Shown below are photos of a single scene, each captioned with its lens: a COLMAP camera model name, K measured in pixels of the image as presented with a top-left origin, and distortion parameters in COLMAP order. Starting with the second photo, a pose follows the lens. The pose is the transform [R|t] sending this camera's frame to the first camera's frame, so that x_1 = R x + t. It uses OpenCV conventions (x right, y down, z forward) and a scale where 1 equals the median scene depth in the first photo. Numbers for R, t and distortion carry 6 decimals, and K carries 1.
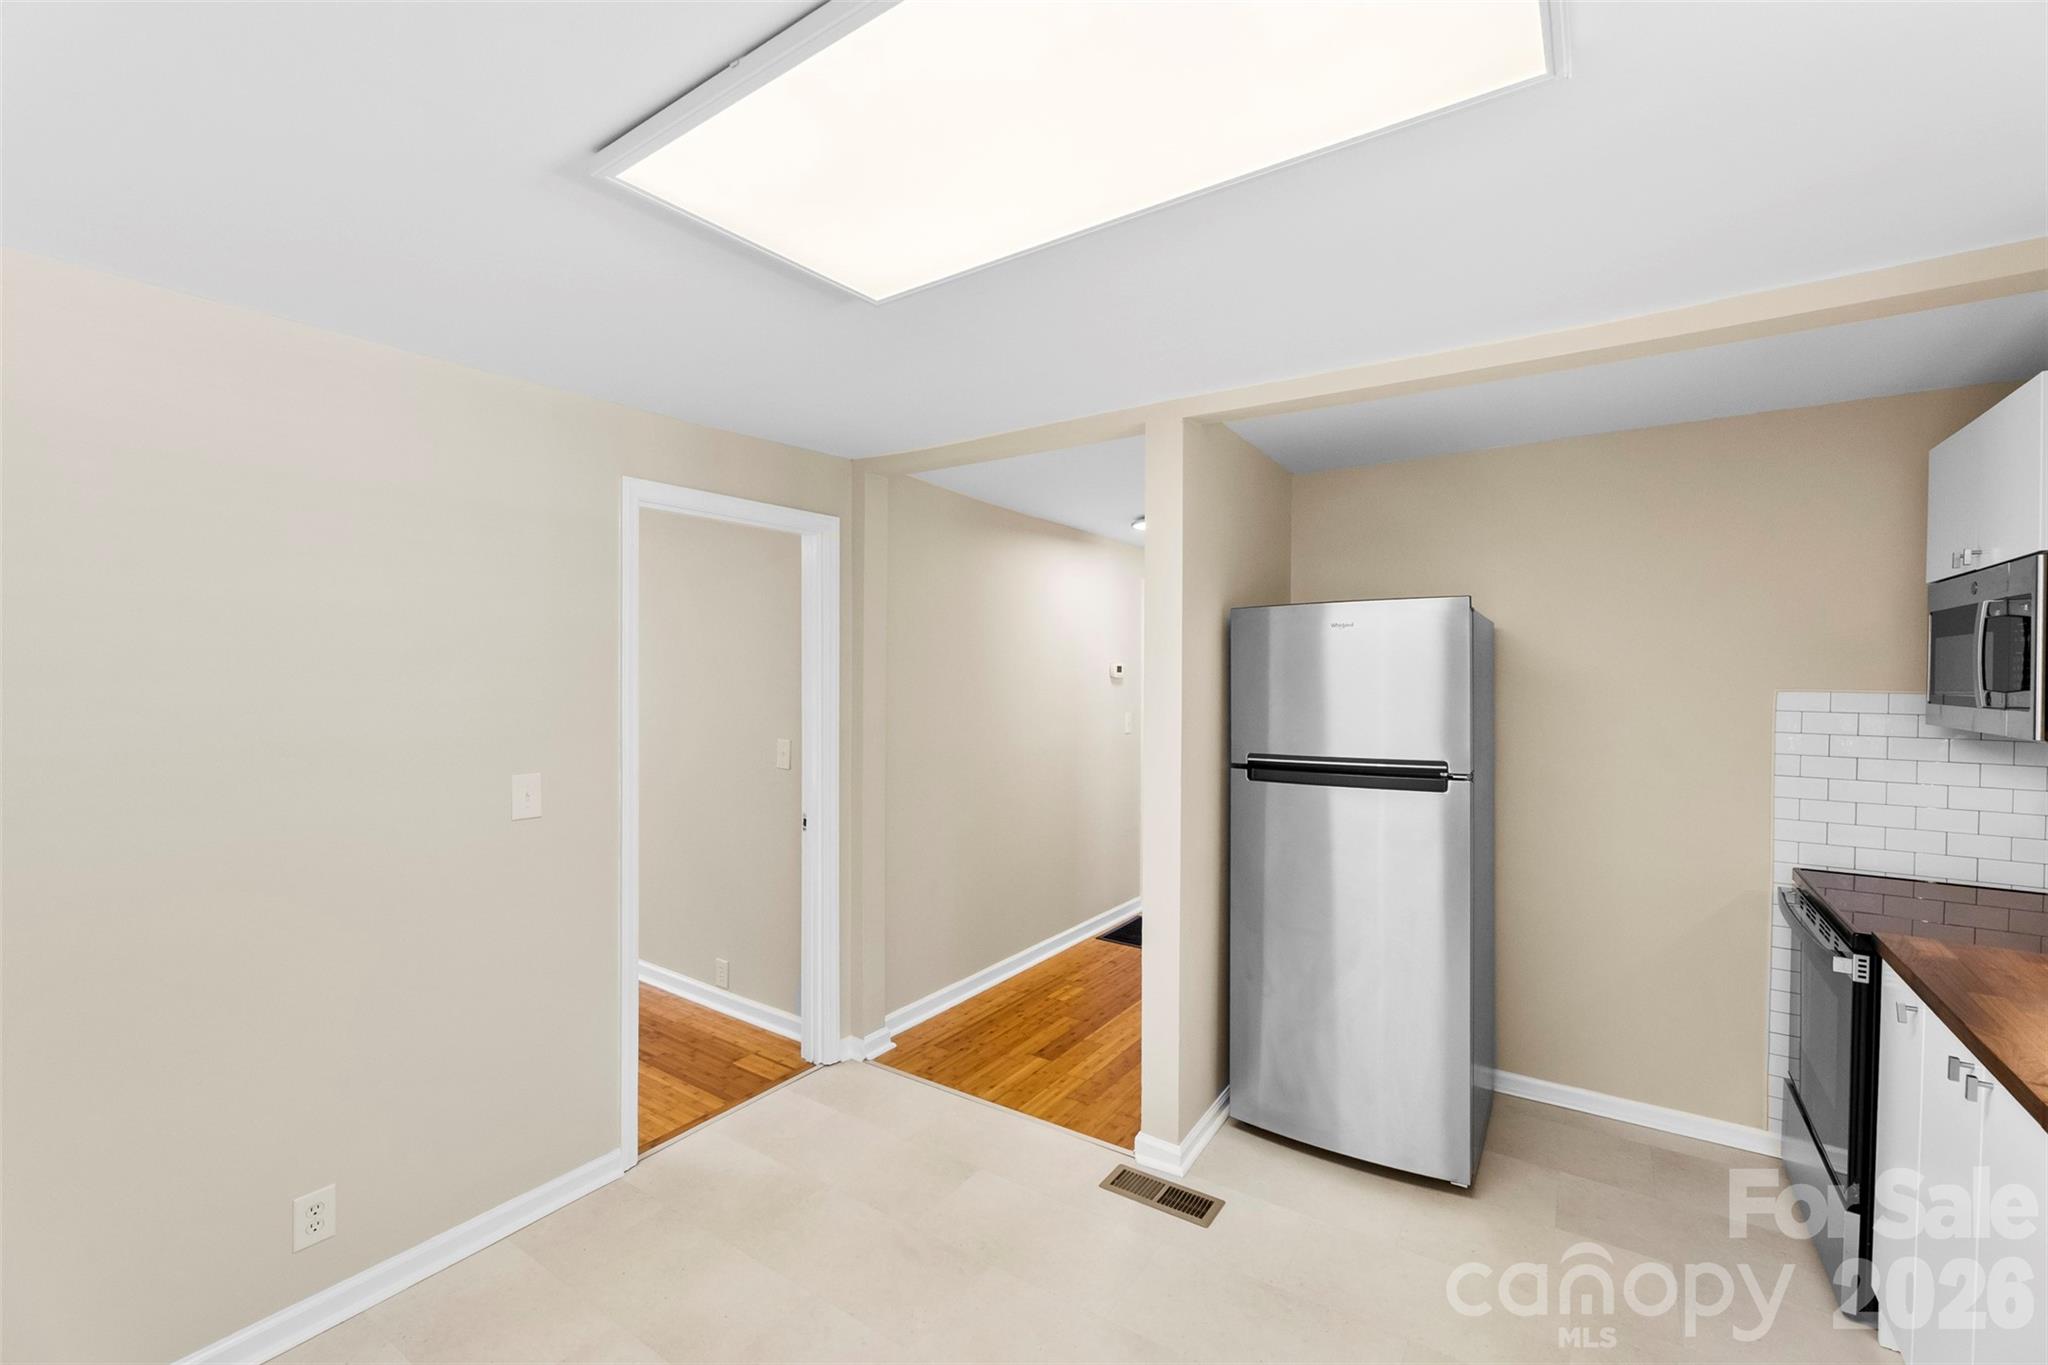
lens RADIAL K [[861.2, 0, 1014.4], [0, 861.2, 693.5], [0, 0, 1]] dist [-0.000850, -0.000059]
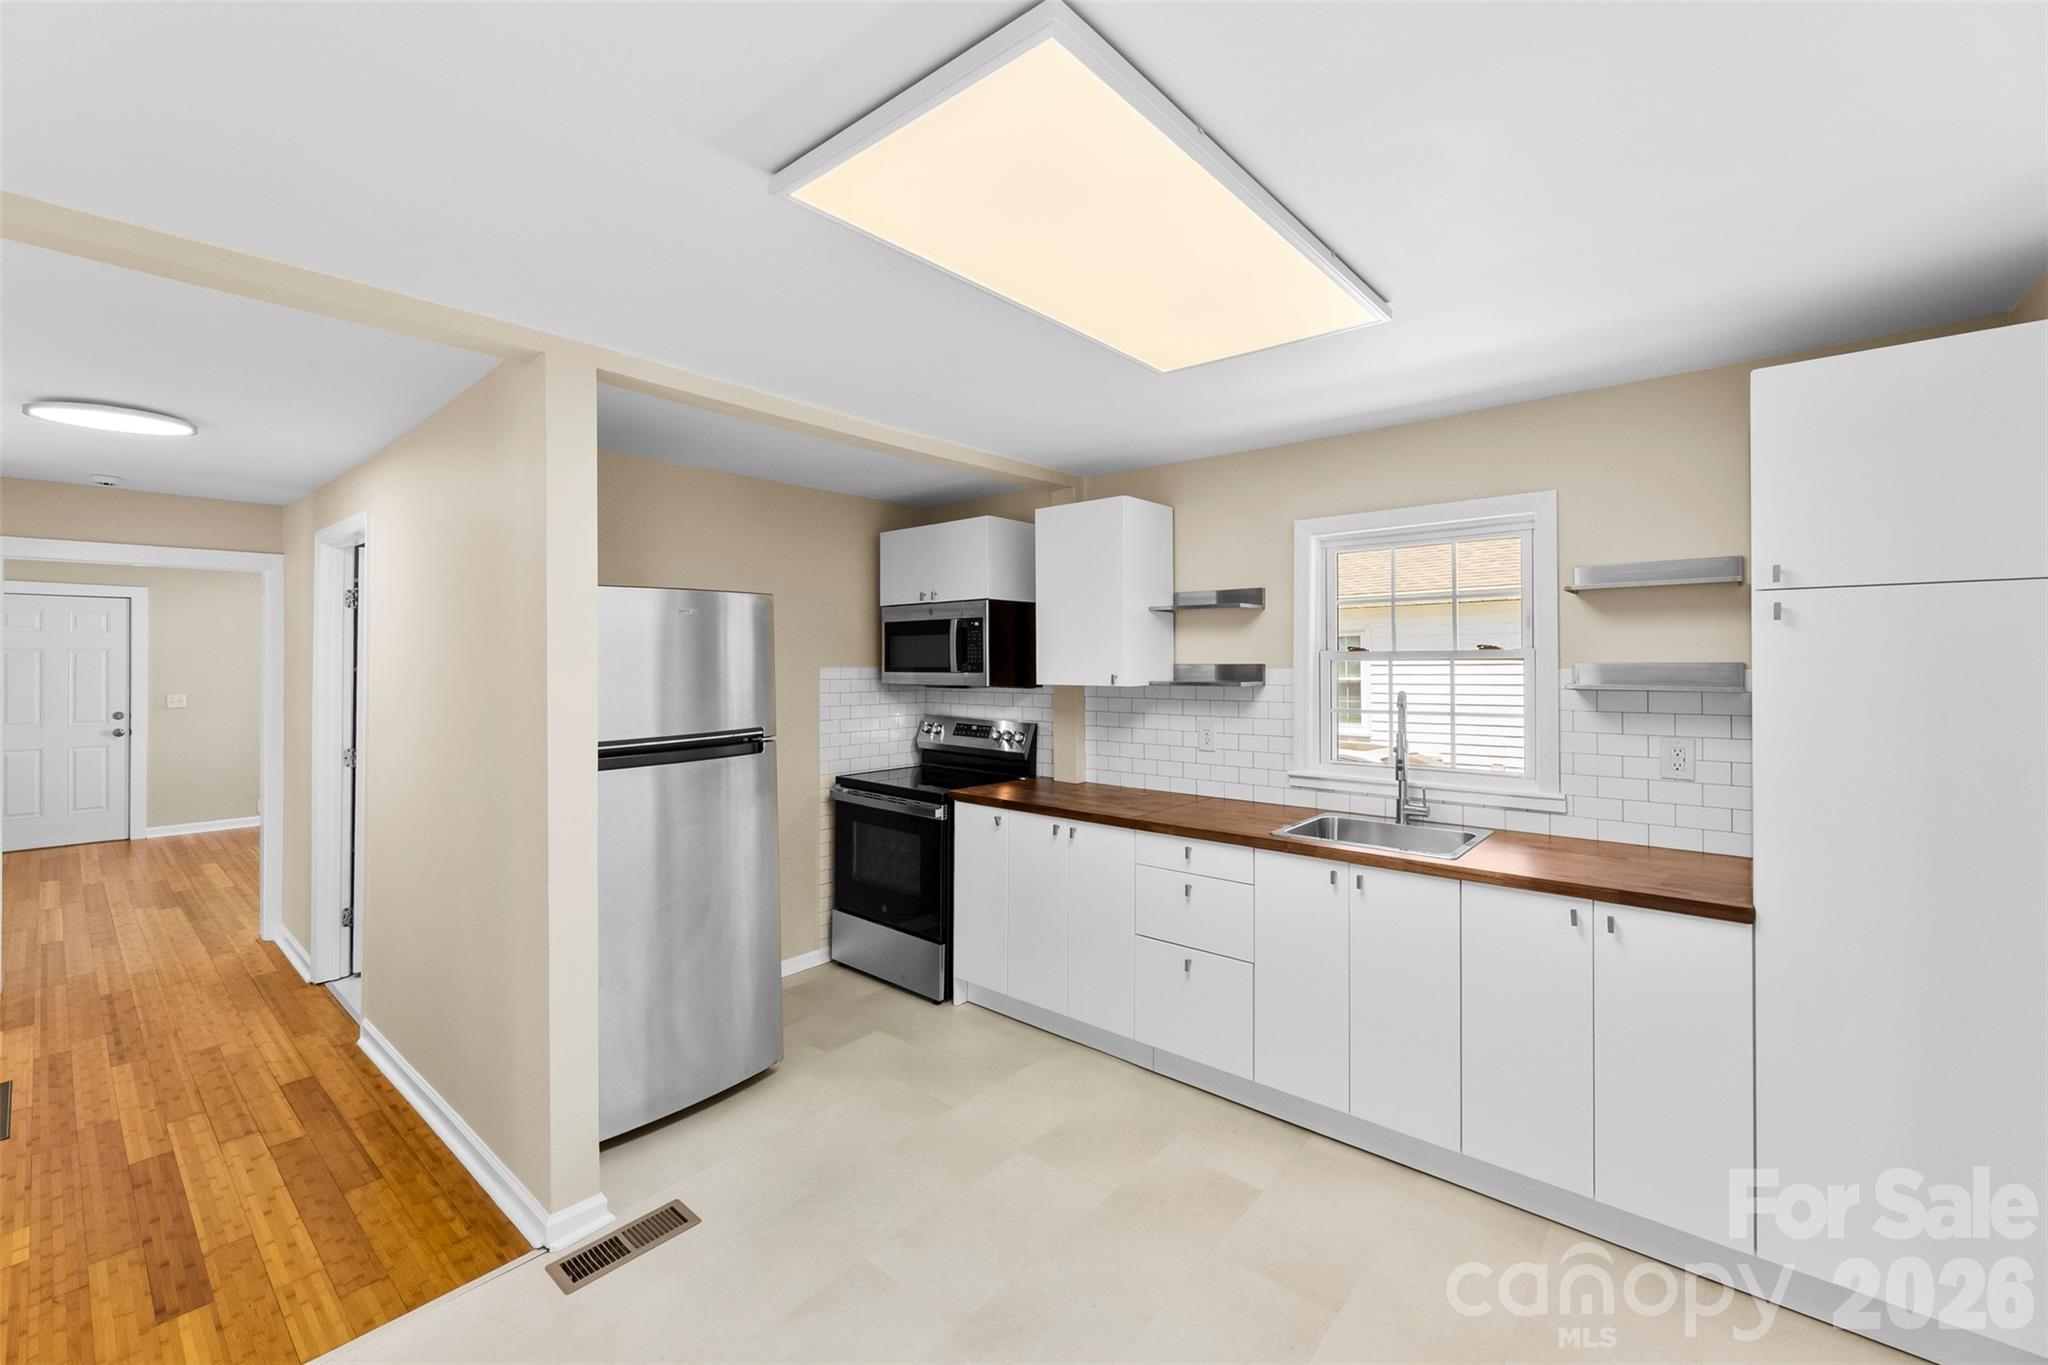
lens RADIAL K [[840.8, 0, 1030.0], [0, 840.8, 677.5], [0, 0, 1]] dist [-0.000605, -0.000121]
pose [[0.102646, -0.026642, 0.994361, -0.616712], [0.030332, 0.999260, 0.023643, -0.008996], [-0.994255, 0.027734, 0.103378, 0.467888]]
